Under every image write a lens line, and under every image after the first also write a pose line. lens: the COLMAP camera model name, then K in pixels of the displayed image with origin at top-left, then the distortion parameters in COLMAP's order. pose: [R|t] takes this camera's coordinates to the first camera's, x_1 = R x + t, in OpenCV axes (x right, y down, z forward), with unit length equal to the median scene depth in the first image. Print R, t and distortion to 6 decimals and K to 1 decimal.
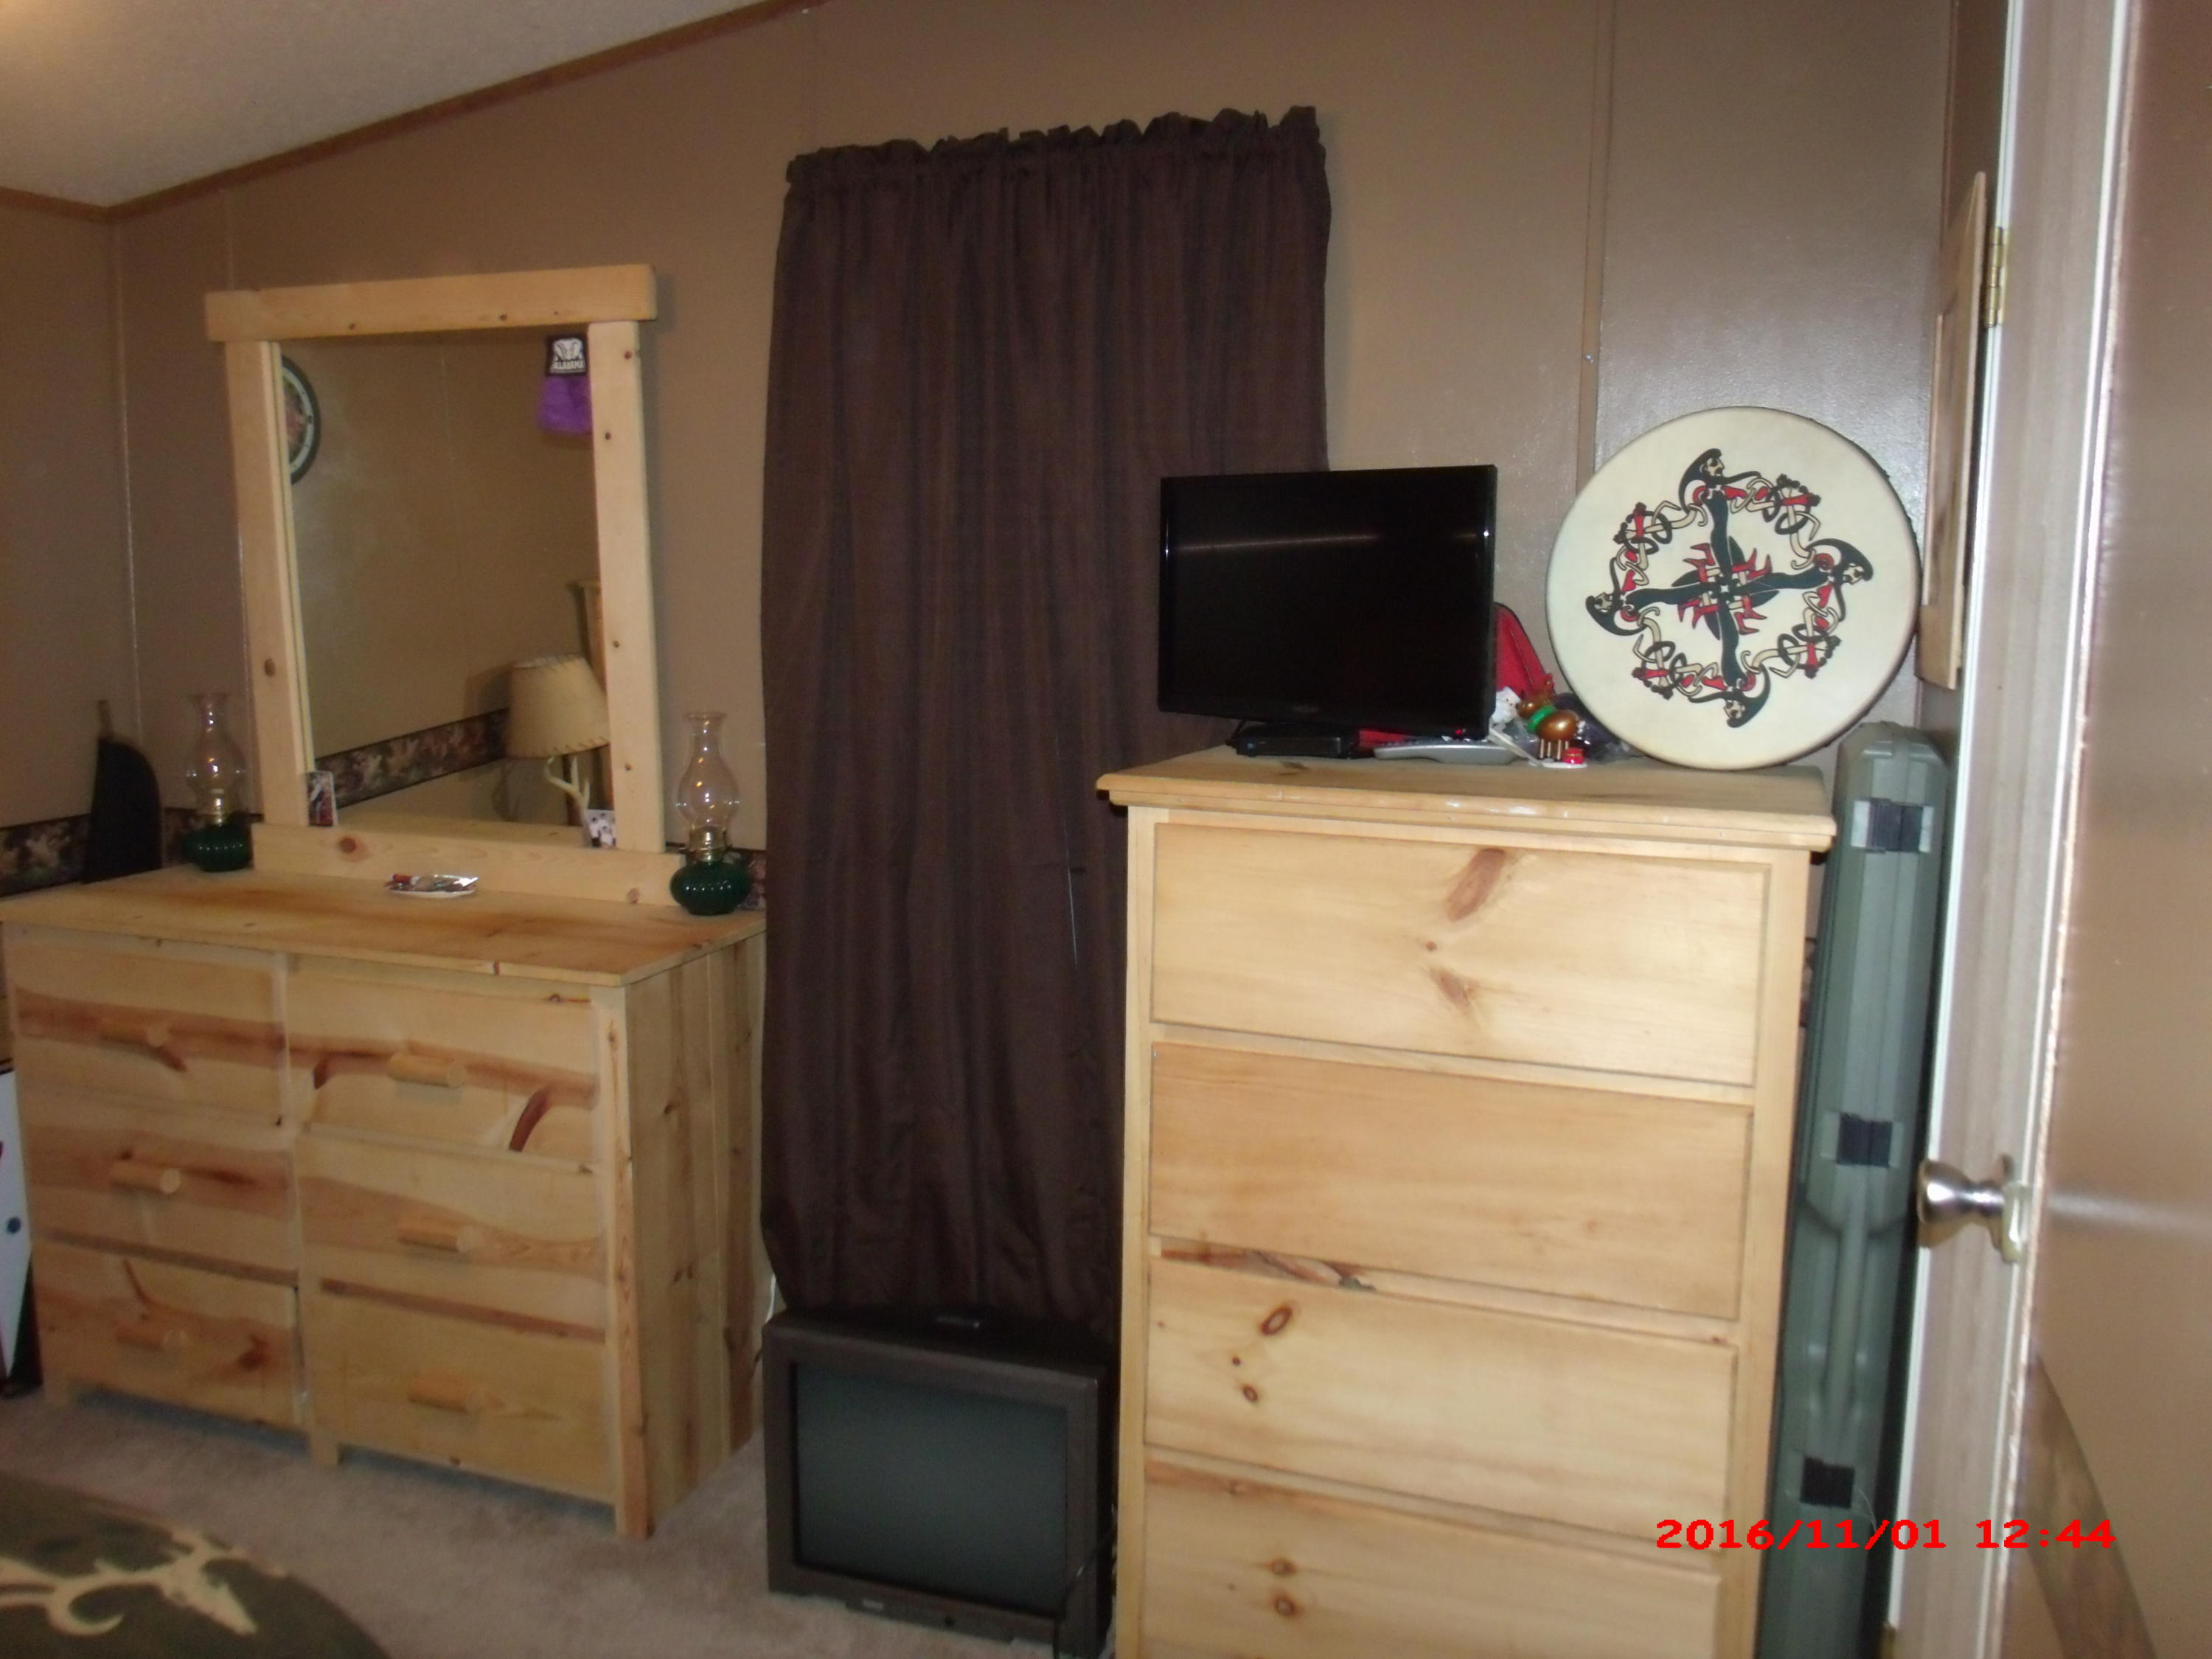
lens RADIAL K [[1768.2, 0, 1105.6], [0, 1768.2, 810.2], [0, 0, 1]] dist [-0.042803, 0.016043]
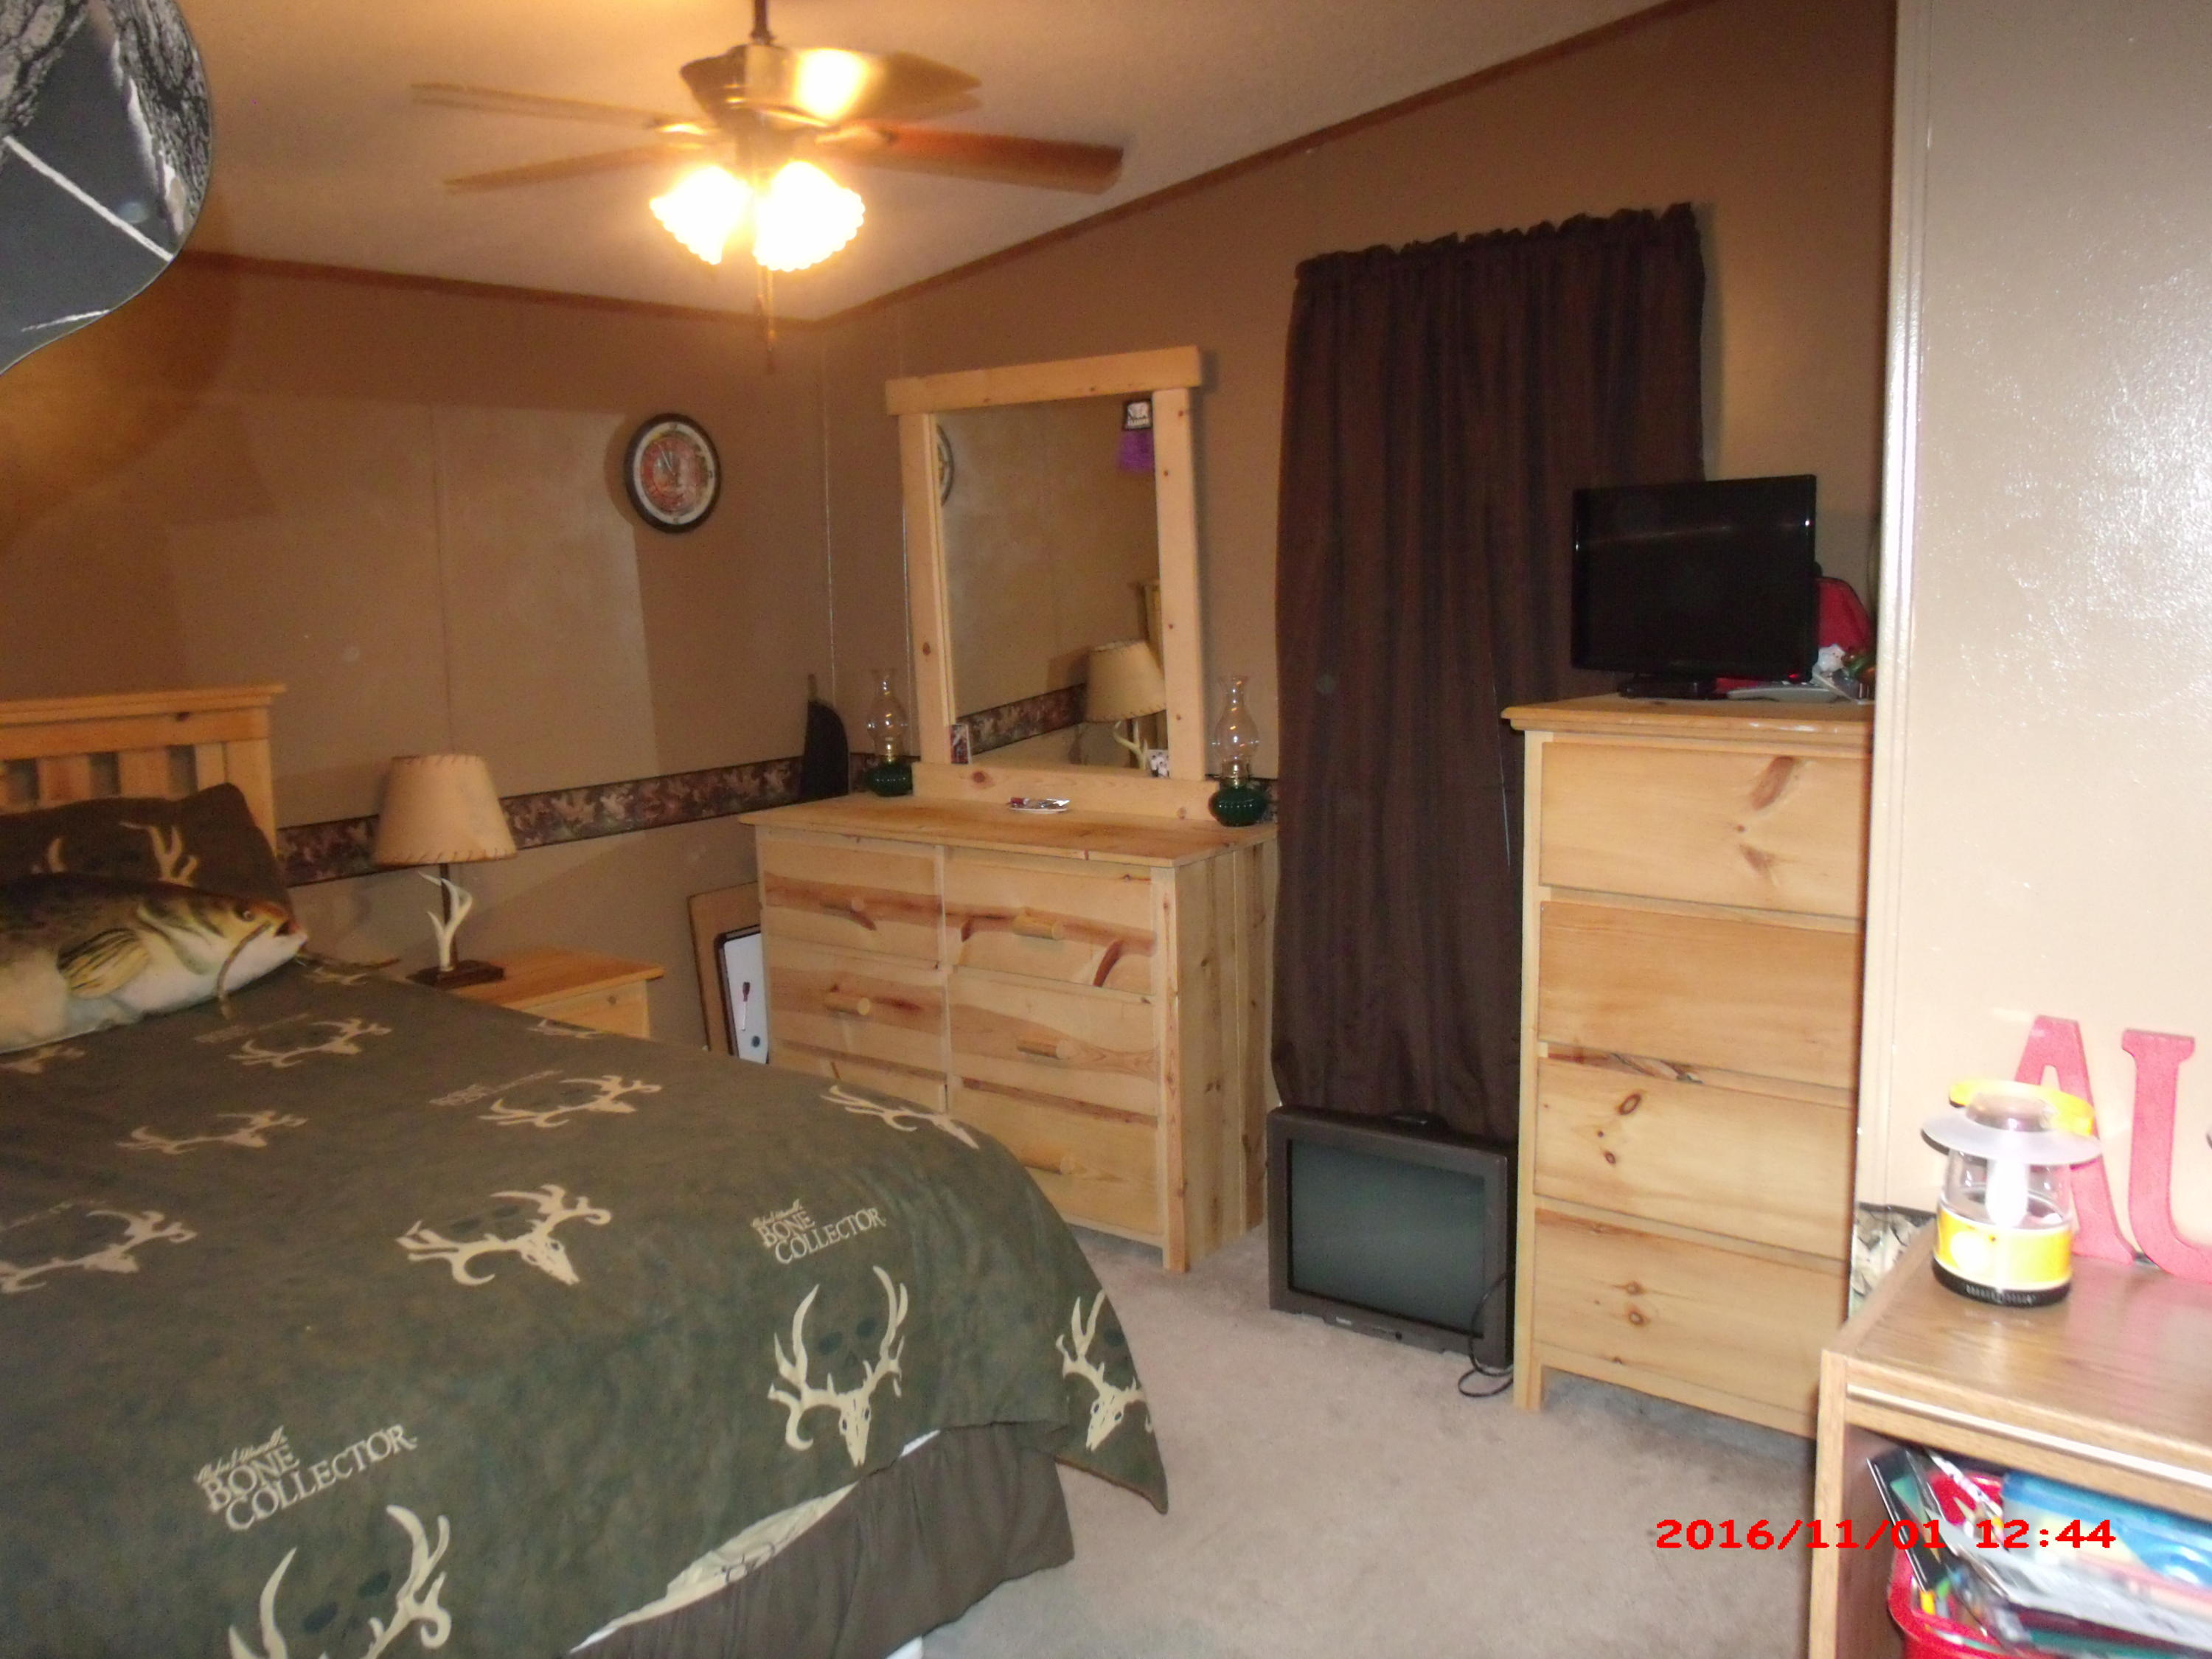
lens RADIAL K [[1768.2, 0, 1125.9], [0, 1768.2, 832.1], [0, 0, 1]] dist [-0.042803, 0.016043]
pose [[0.957676, 0.013777, -0.287520, 0.089962], [-0.009657, 0.999829, 0.015740, 0.047309], [0.287688, -0.012297, 0.957645, -0.344456]]
